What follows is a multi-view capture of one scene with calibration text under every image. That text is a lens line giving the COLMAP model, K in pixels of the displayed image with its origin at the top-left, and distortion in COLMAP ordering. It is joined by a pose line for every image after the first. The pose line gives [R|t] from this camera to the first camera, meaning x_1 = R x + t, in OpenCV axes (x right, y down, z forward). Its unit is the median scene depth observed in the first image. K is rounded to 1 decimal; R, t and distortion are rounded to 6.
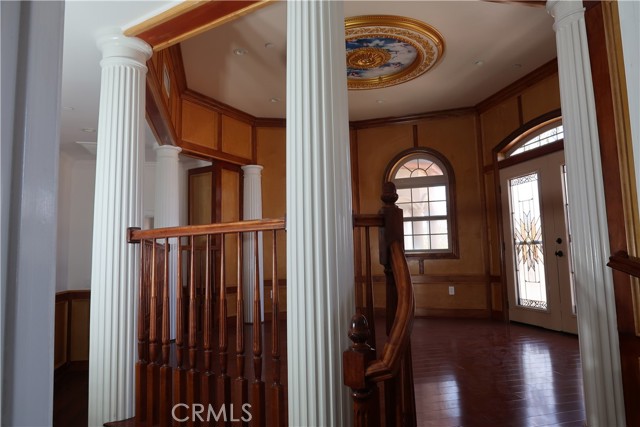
lens RADIAL K [[438.8, 0, 319.3], [0, 438.8, 212.4], [0, 0, 1]] dist [-0.030373, 0.004584]
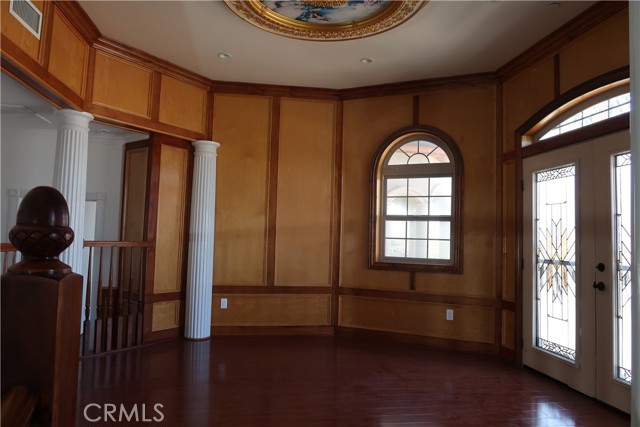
lens RADIAL K [[438.8, 0, 320.4], [0, 438.8, 212.9], [0, 0, 1]] dist [-0.030373, 0.004584]
pose [[0.996346, 0.047058, -0.071277, 0.129567], [-0.043837, 0.997975, 0.046094, -0.025632], [0.073301, -0.042801, 0.996391, 0.241468]]
